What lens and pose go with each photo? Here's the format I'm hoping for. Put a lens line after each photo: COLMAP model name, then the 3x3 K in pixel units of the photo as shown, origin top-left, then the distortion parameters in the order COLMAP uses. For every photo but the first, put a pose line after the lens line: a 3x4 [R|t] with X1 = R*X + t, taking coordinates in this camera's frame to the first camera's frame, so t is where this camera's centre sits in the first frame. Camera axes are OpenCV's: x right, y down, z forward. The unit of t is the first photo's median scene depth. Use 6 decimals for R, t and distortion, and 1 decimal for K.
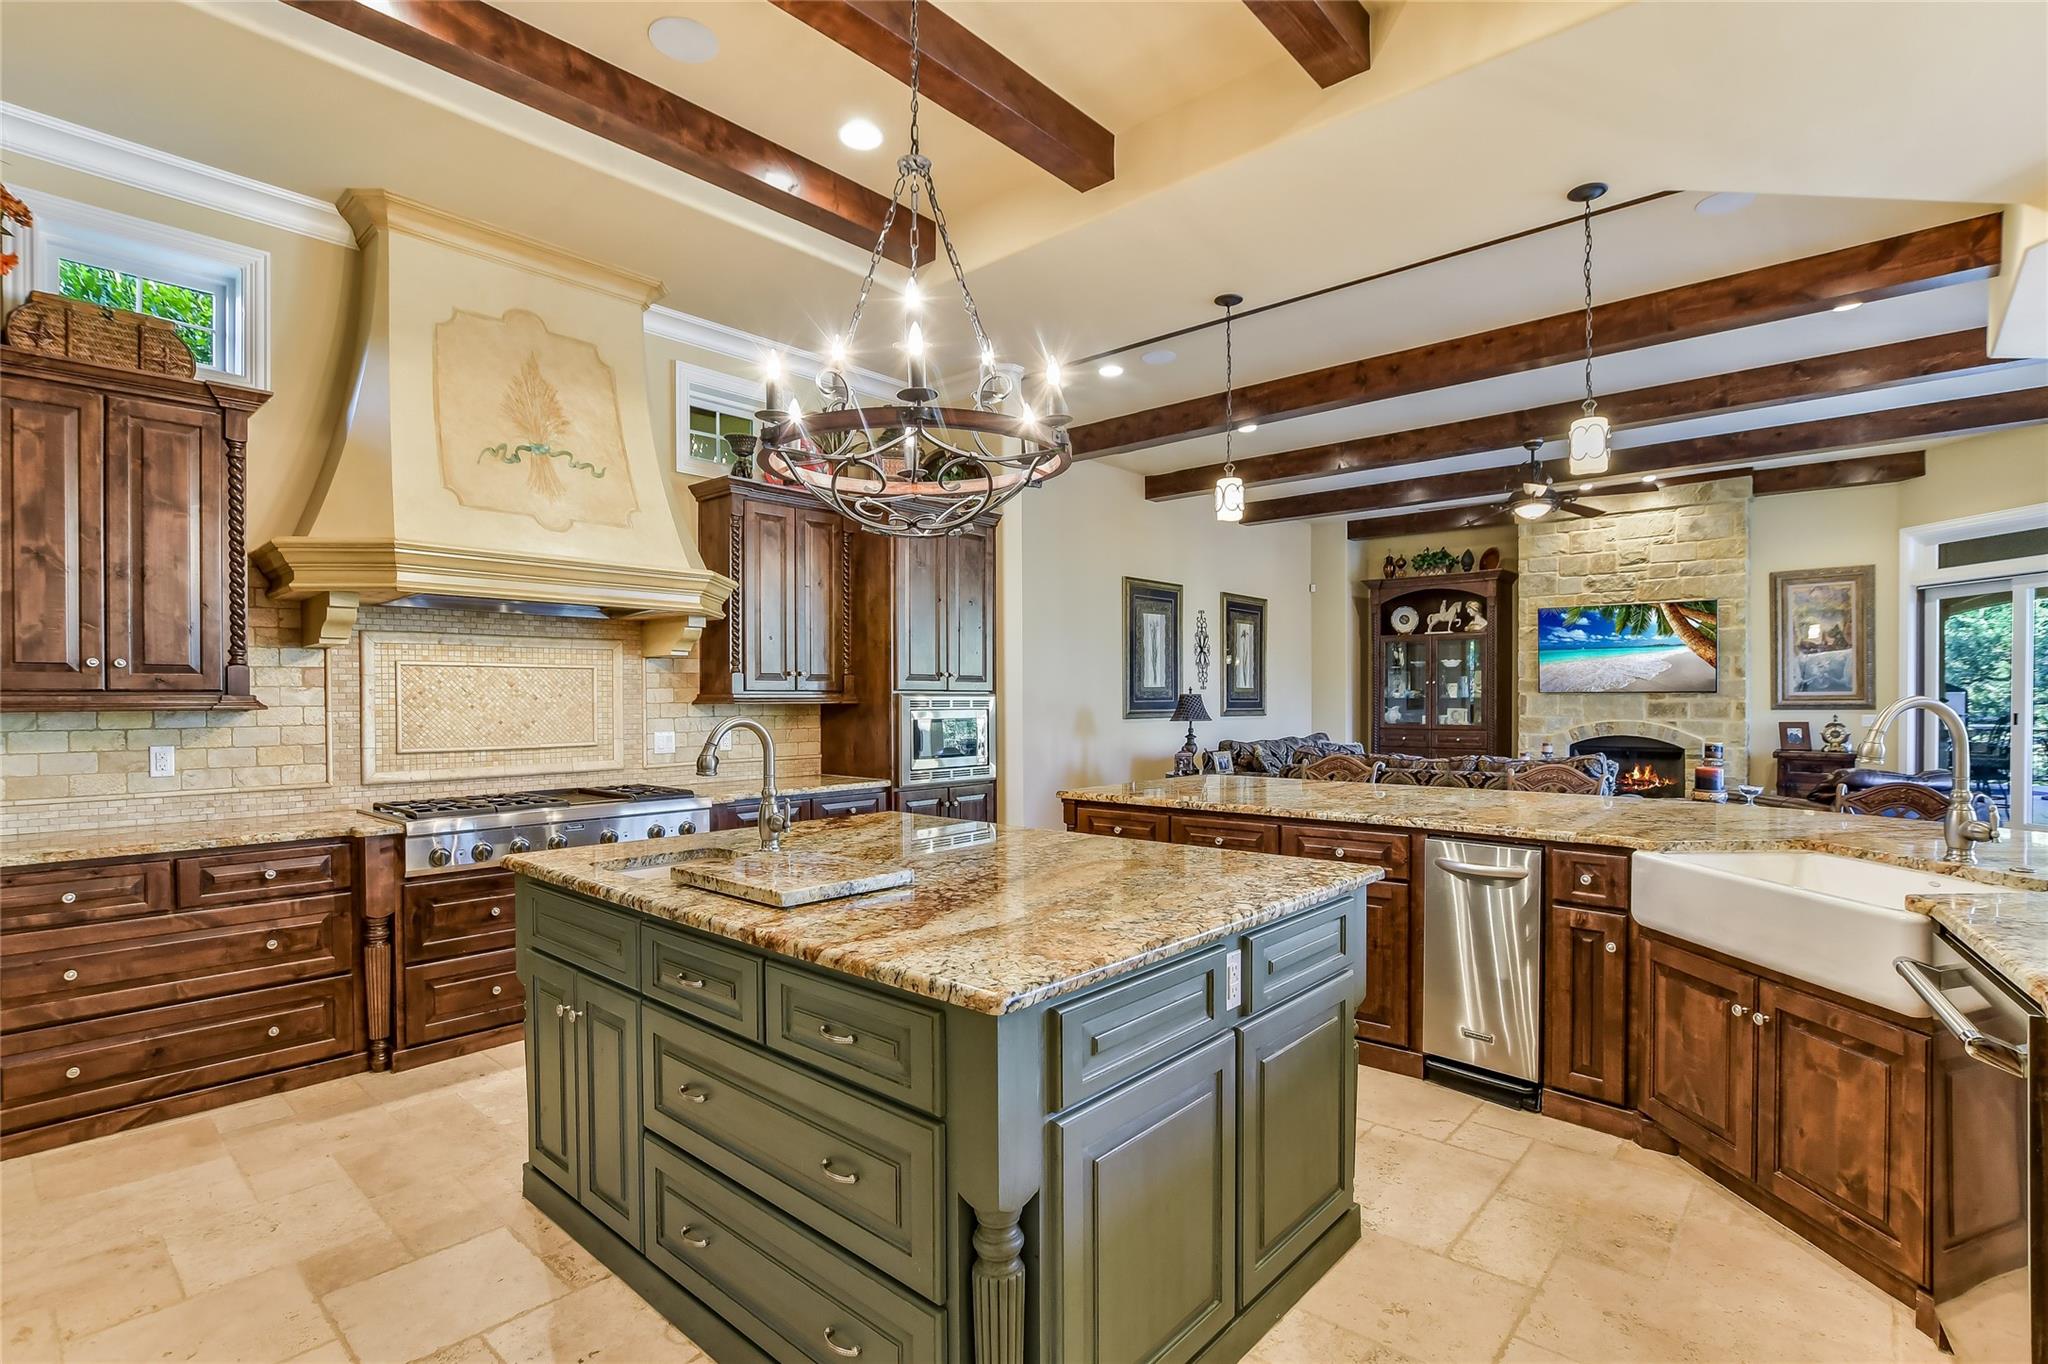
lens RADIAL K [[954.2, 0, 1025.3], [0, 954.2, 703.9], [0, 0, 1]] dist [-0.026029, 0.005394]
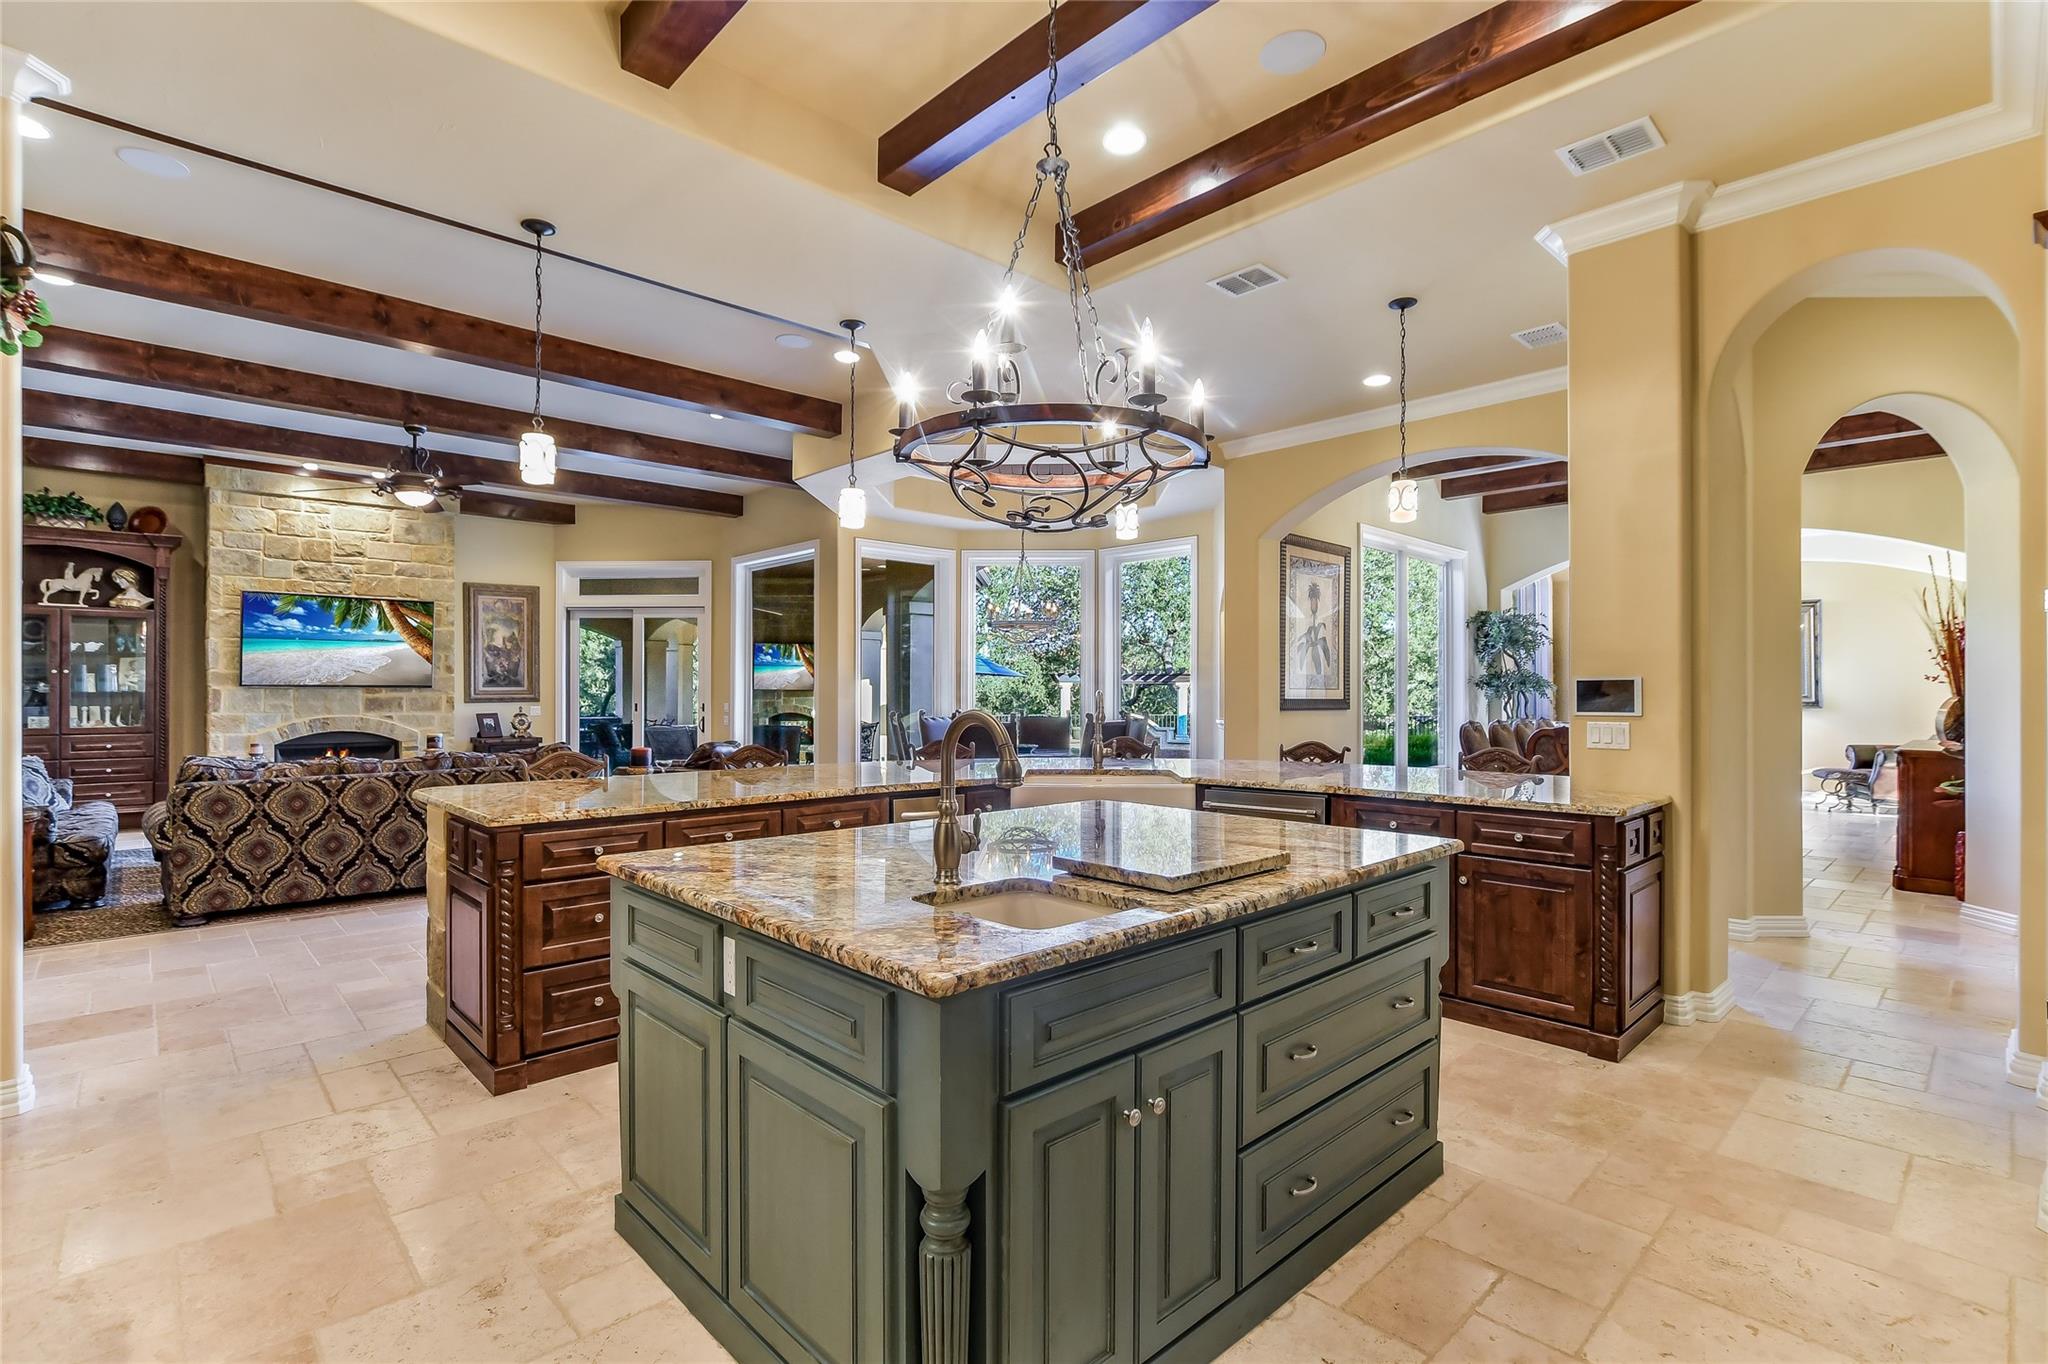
lens RADIAL K [[954.2, 0, 1010.4], [0, 954.2, 686.5], [0, 0, 1]] dist [-0.026029, 0.005394]
pose [[0.086476, 0.007659, 0.996224, -0.307707], [0.006797, 0.999943, -0.008278, 0.000275], [-0.996231, 0.007487, 0.086419, 0.260690]]
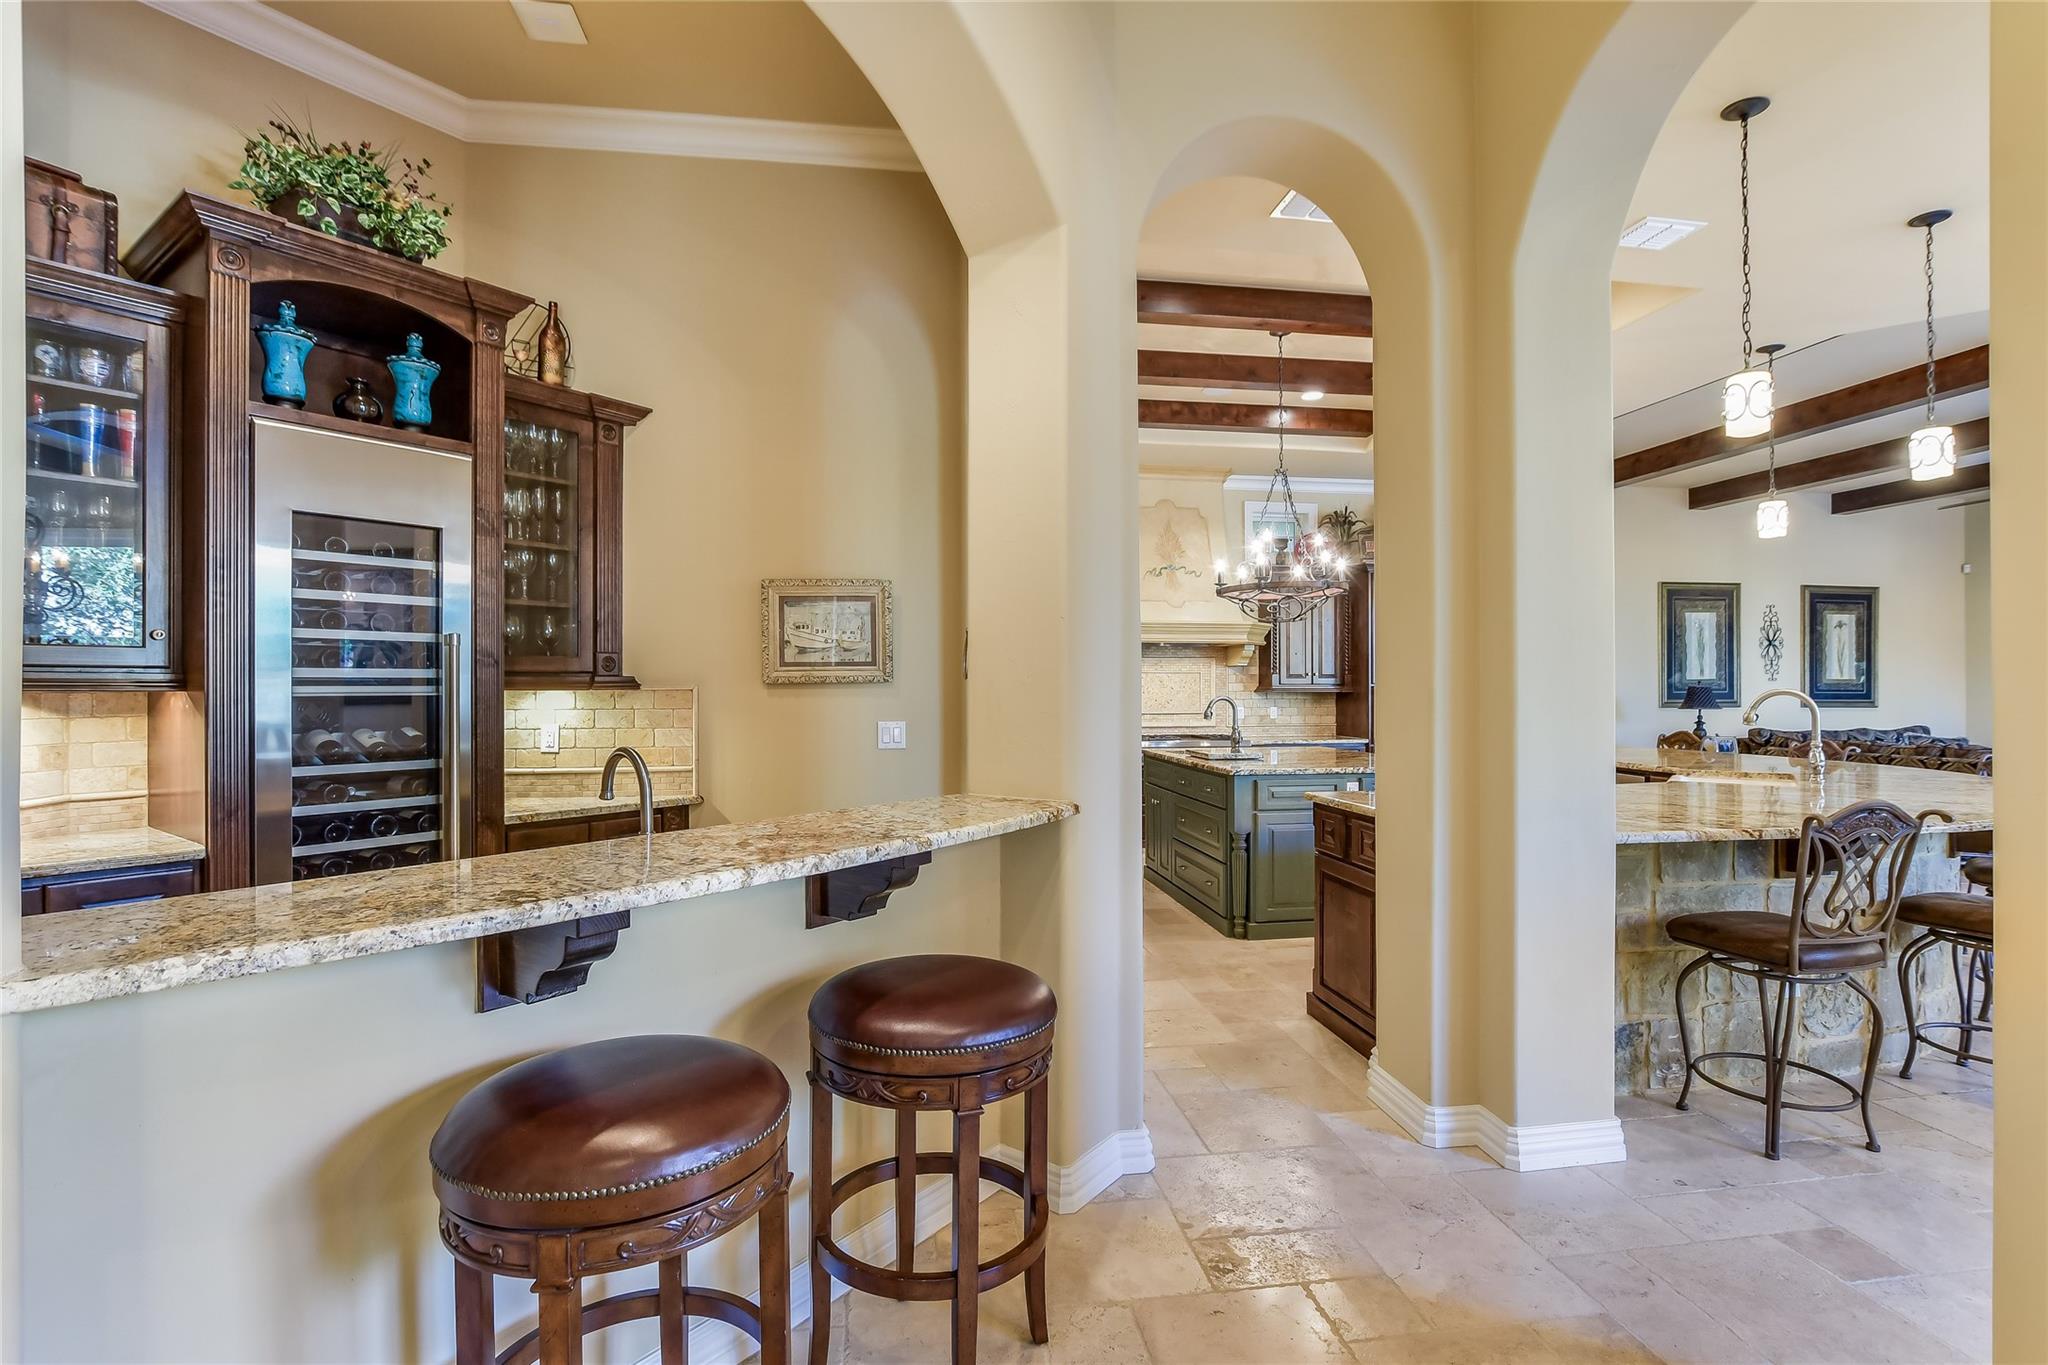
lens RADIAL K [[954.2, 0, 1023.2], [0, 954.2, 688.6], [0, 0, 1]] dist [-0.026029, 0.005394]
pose [[0.762171, 0.003045, -0.647368, 0.273482], [-0.006189, 0.999978, -0.002584, 0.000695], [0.647346, 0.005976, 0.762173, -0.367607]]
